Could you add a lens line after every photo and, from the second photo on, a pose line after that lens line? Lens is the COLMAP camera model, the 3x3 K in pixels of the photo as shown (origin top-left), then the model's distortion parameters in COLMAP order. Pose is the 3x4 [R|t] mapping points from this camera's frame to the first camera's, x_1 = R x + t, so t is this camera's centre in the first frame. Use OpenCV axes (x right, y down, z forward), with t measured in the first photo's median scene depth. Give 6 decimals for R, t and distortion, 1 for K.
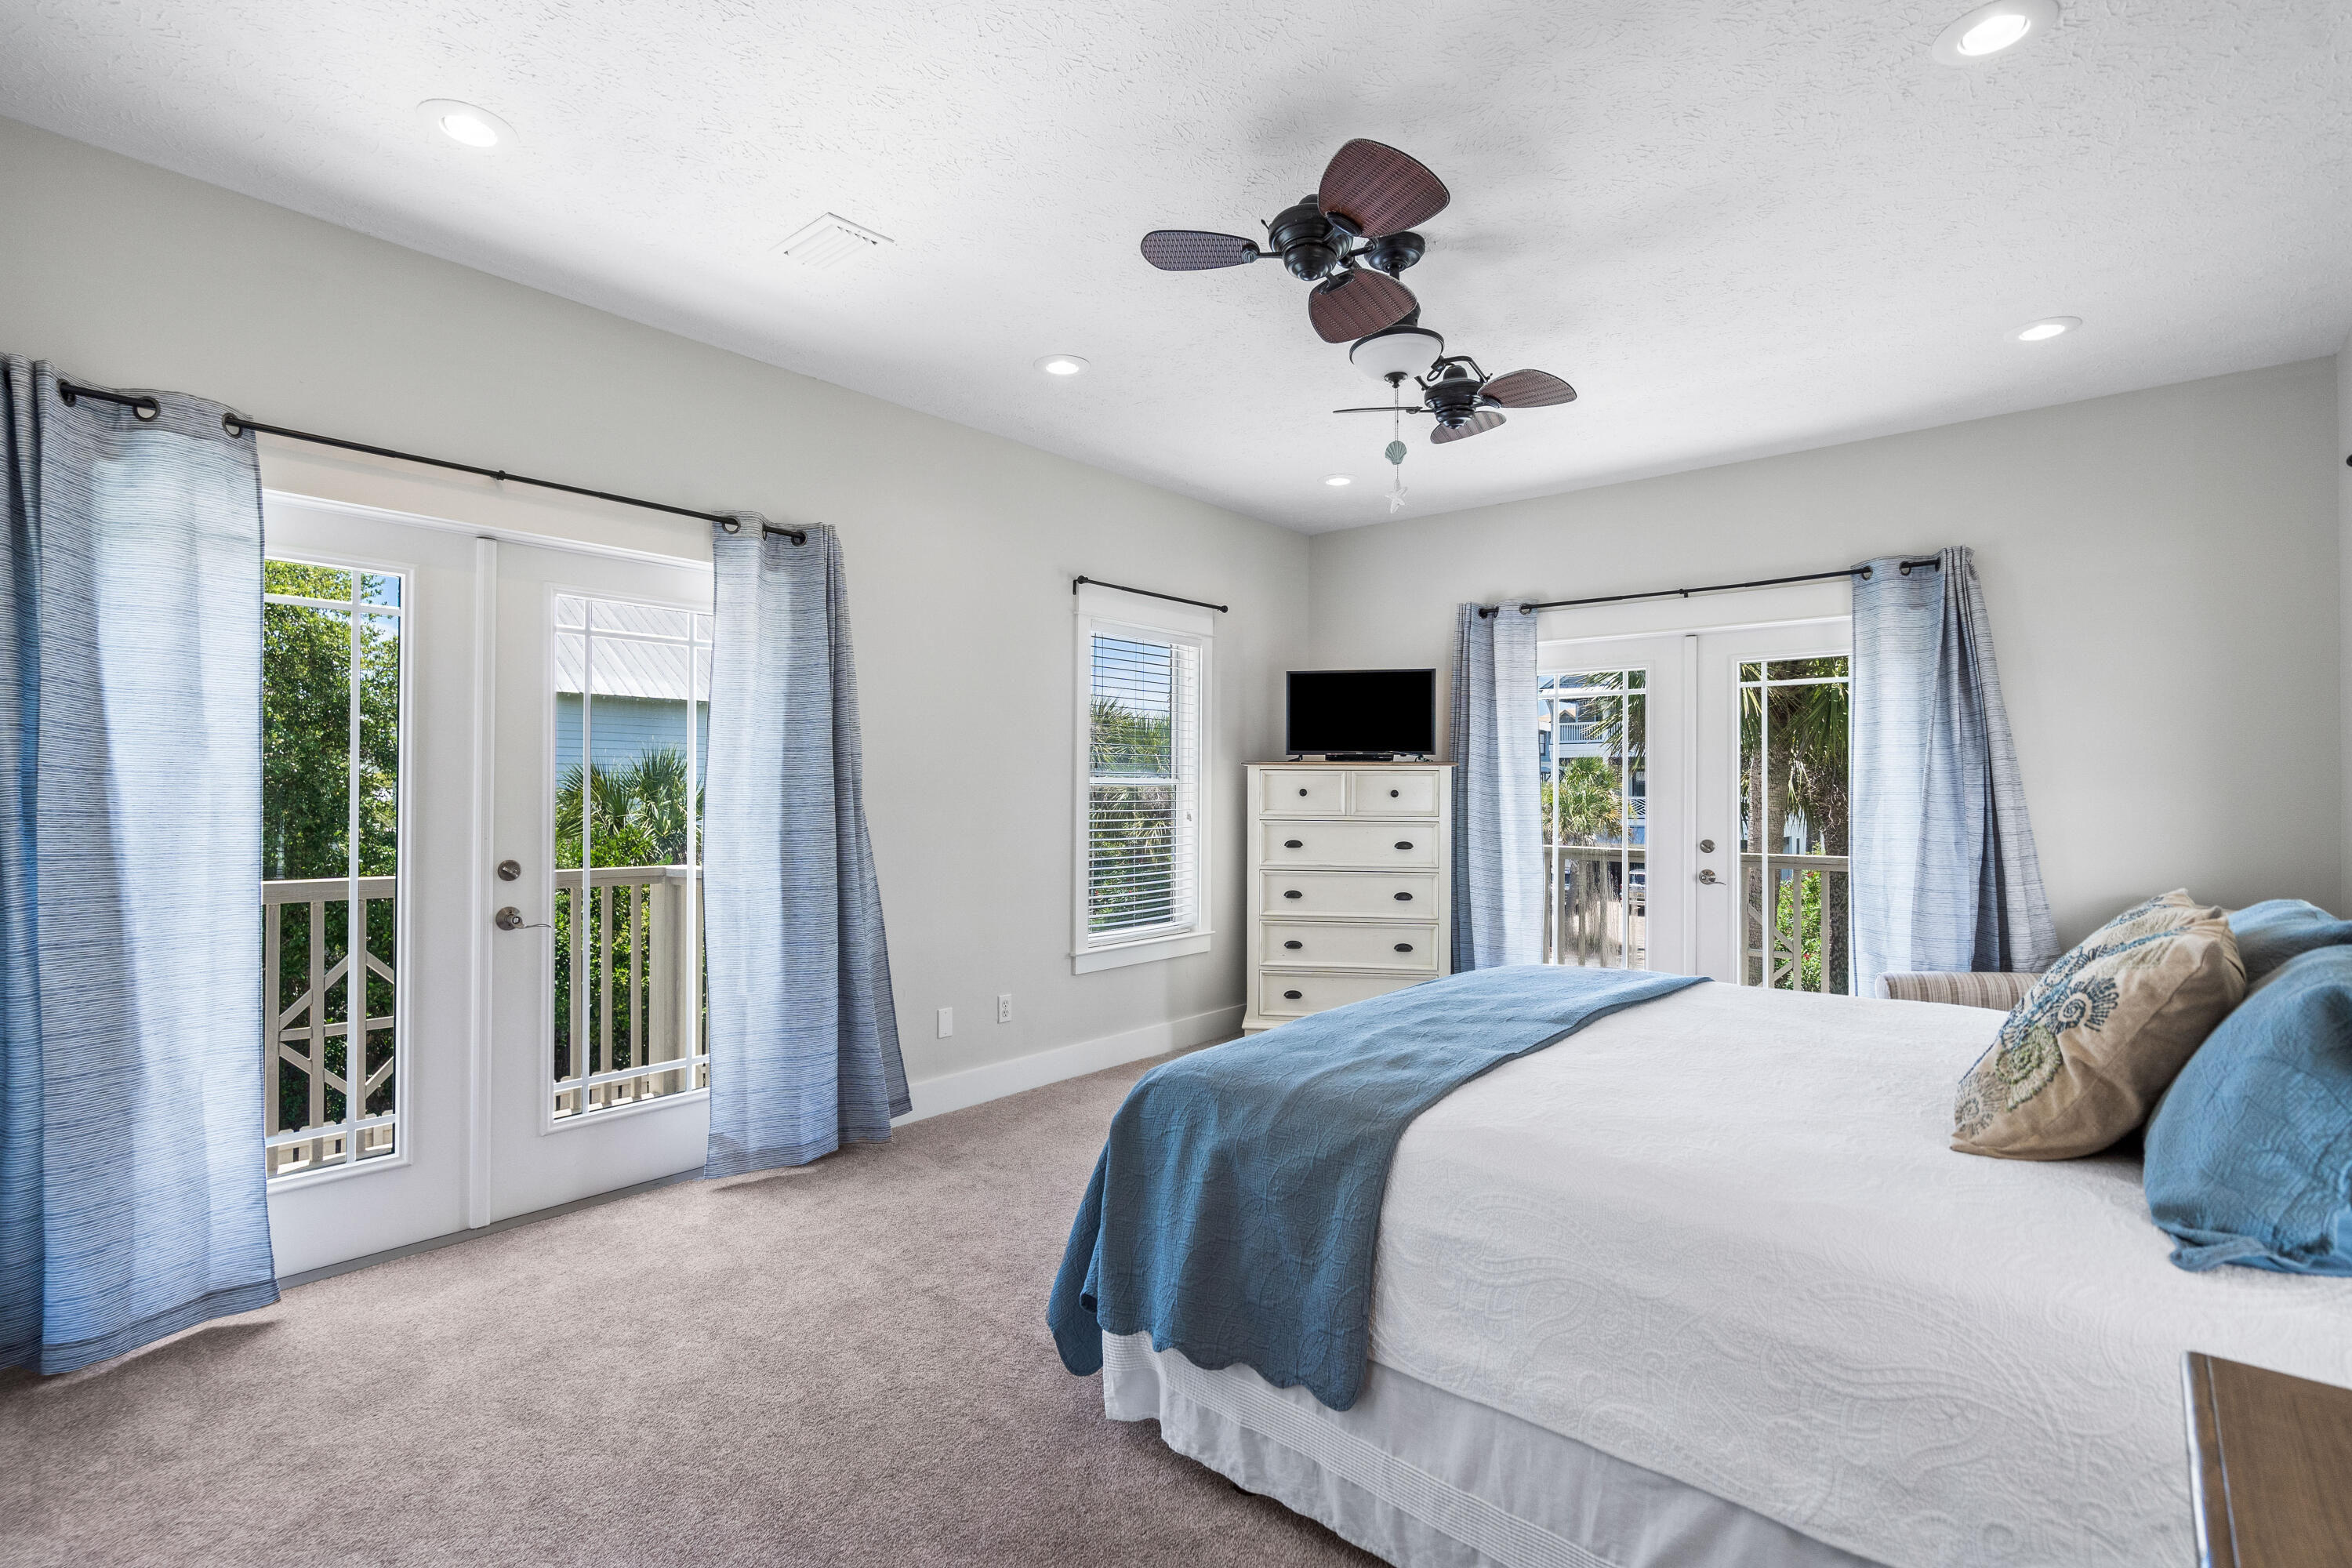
lens RADIAL K [[1107.7, 0, 1161.2], [0, 1107.7, 774.9], [0, 0, 1]] dist [-0.000376, 0.000271]
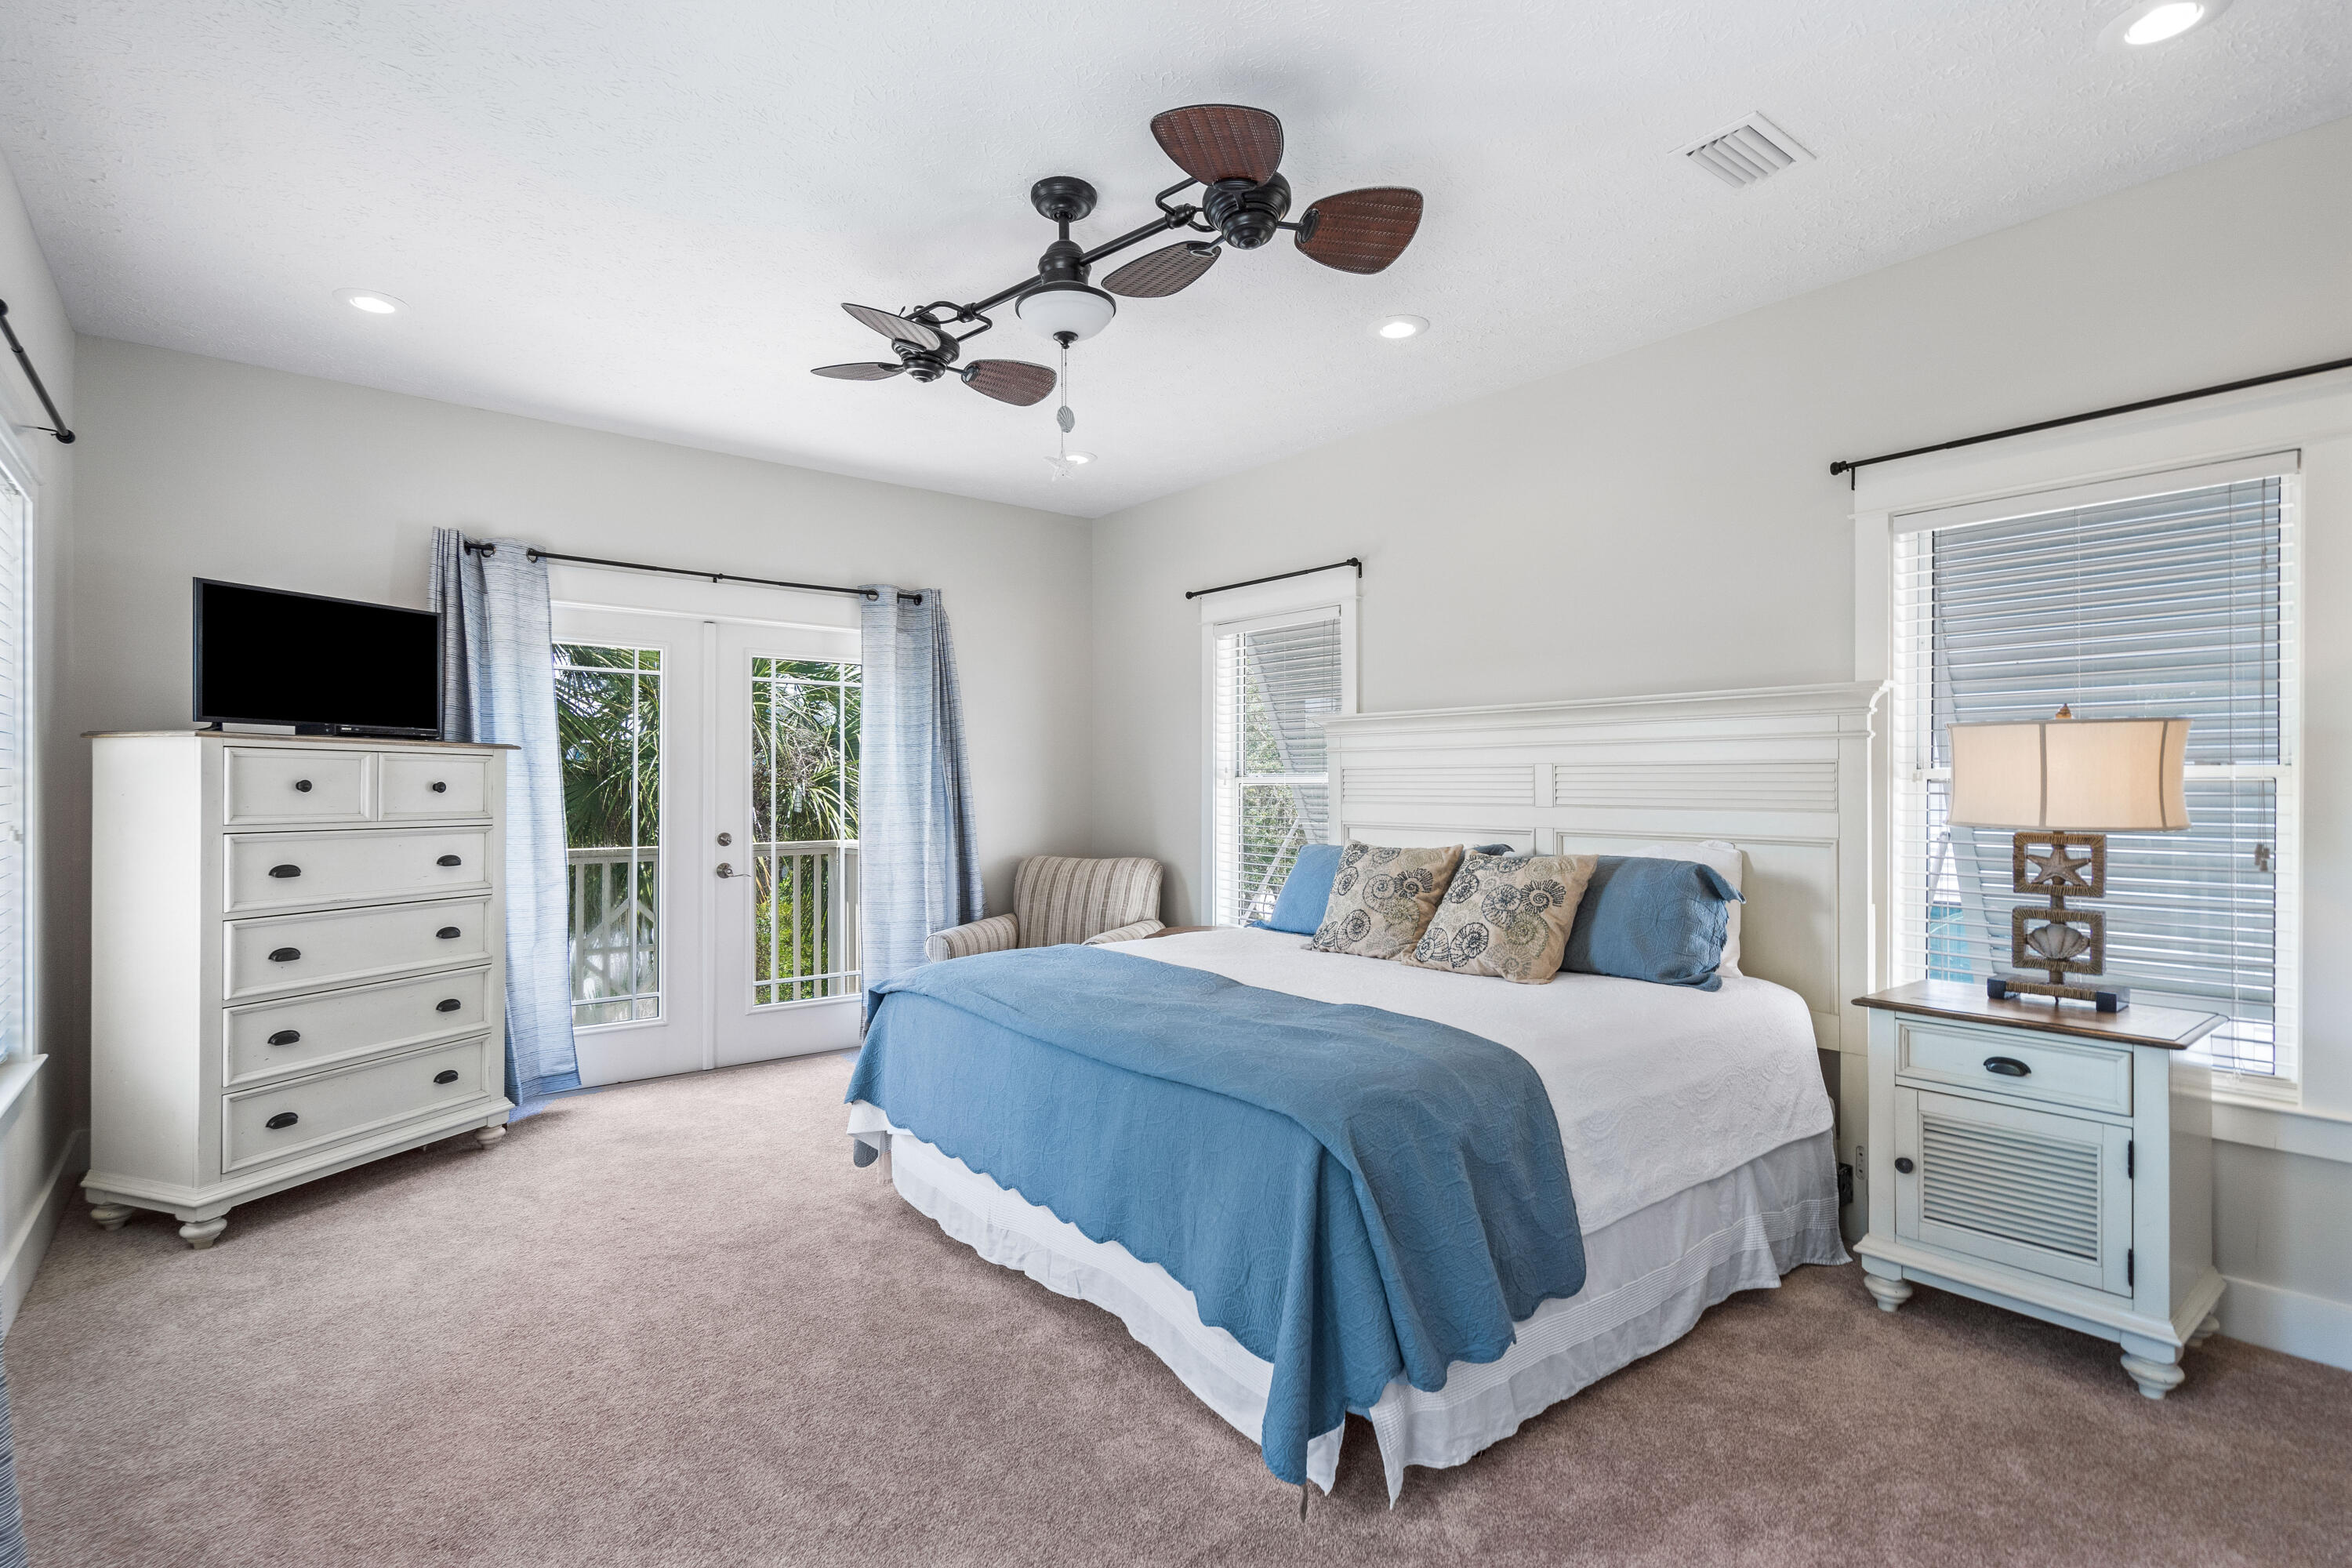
lens RADIAL K [[1107.7, 0, 1161.2], [0, 1107.7, 774.9], [0, 0, 1]] dist [-0.000376, 0.000271]
pose [[0.188757, 0.006988, 0.981999, -0.385971], [-0.015361, 0.999873, -0.004162, 0.005141], [-0.981904, -0.014299, 0.188840, 0.419750]]
